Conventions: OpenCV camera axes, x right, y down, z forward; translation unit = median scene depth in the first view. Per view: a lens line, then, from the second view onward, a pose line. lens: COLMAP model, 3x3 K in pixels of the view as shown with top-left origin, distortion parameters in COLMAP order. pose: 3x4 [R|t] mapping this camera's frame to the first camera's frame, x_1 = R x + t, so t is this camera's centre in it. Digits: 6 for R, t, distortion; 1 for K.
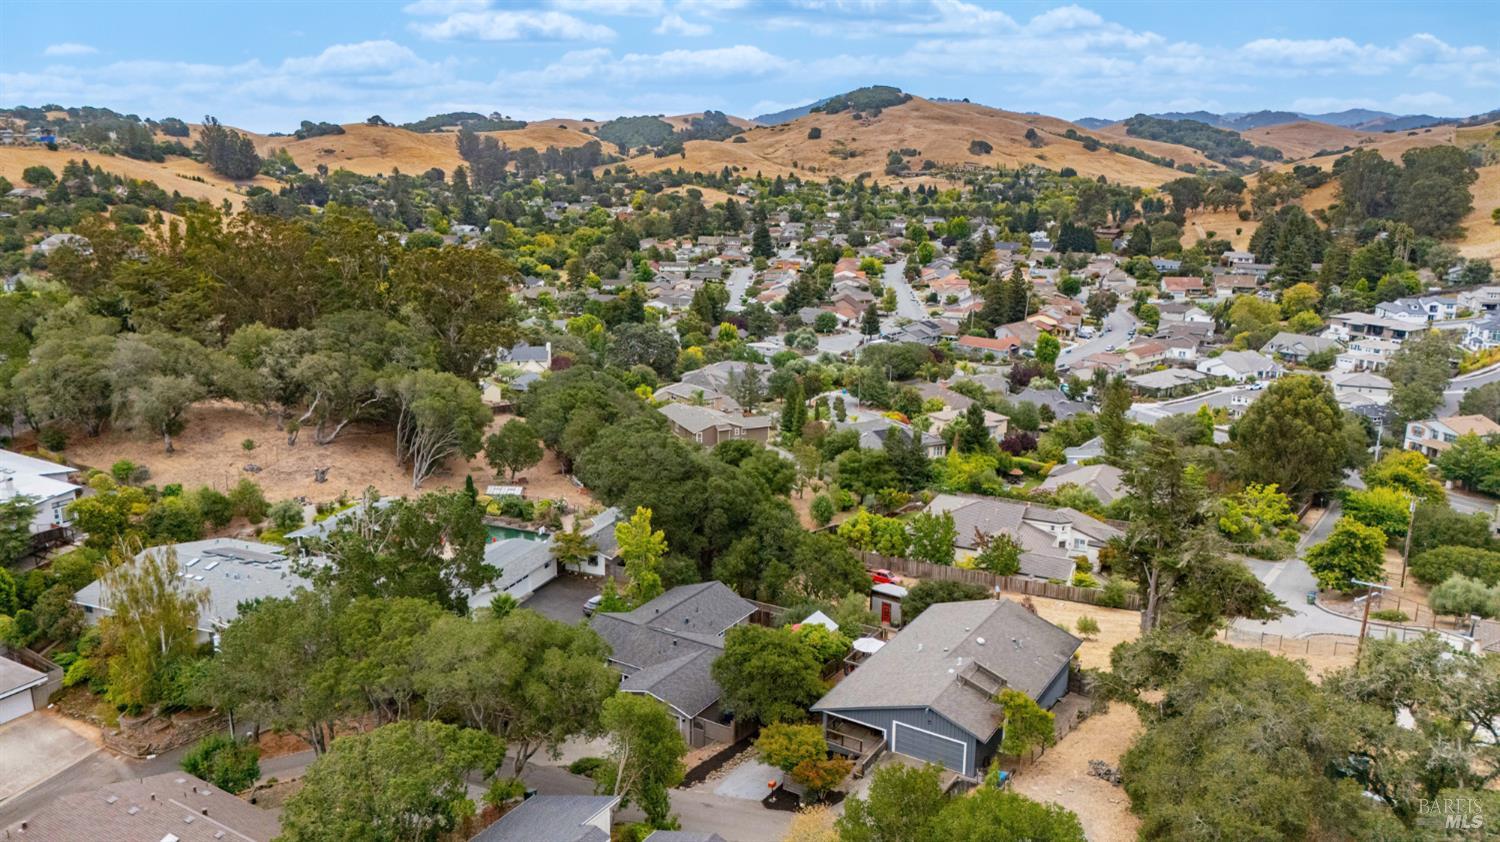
lens RADIAL K [[1085.7, 0, 755.4], [0, 1085.7, 417.1], [0, 0, 1]] dist [0.057558, -0.012266]
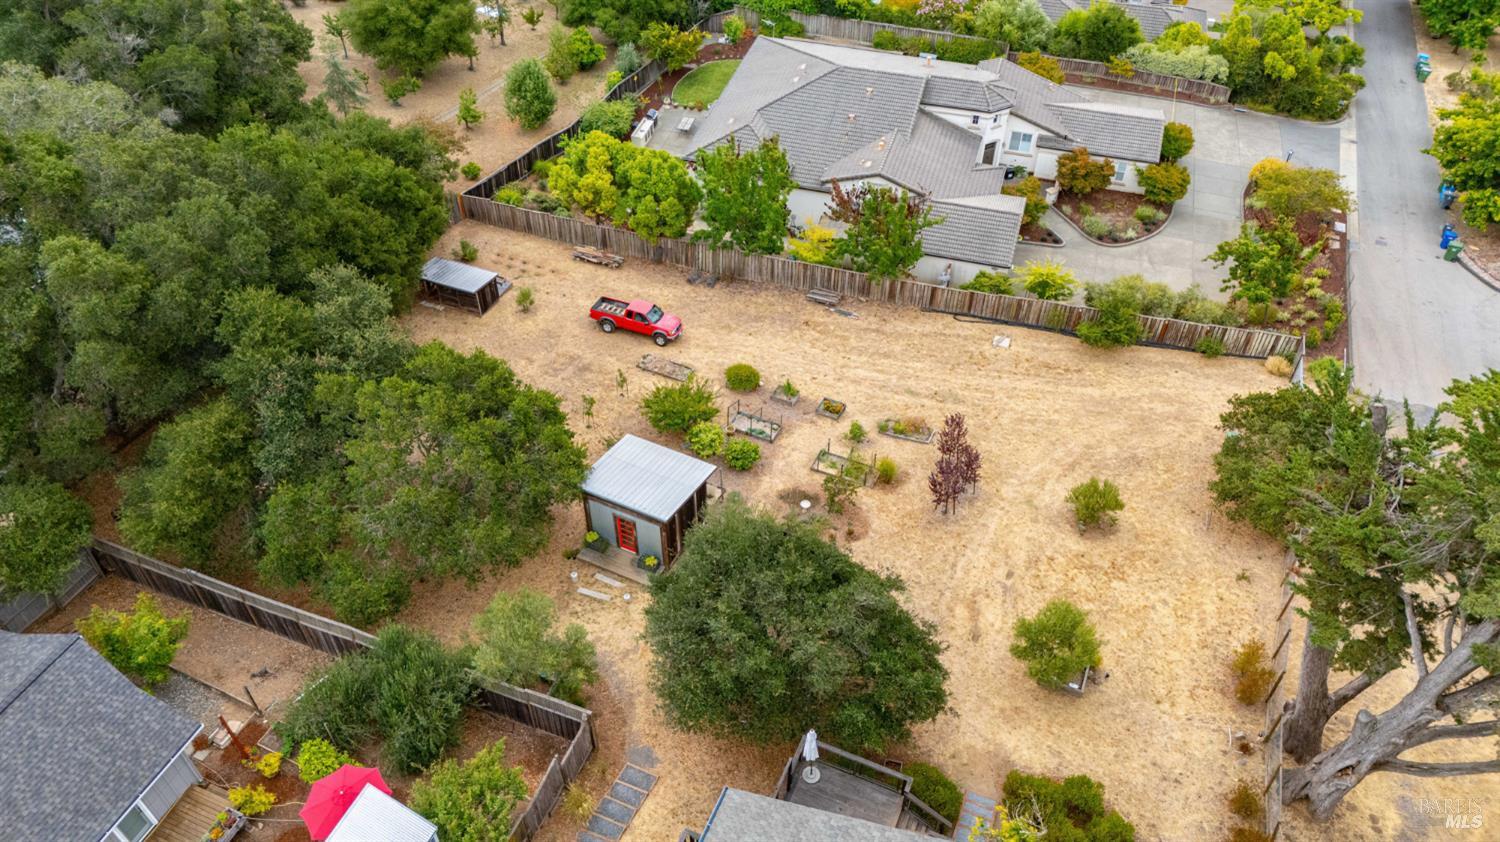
lens RADIAL K [[1085.7, 0, 743.6], [0, 1085.7, 423.6], [0, 0, 1]] dist [0.057558, -0.012266]
pose [[0.988117, -0.108256, 0.109114, 0.093662], [0.036640, 0.855326, 0.516793, -0.046073], [-0.149274, -0.506654, 0.849128, 0.509793]]
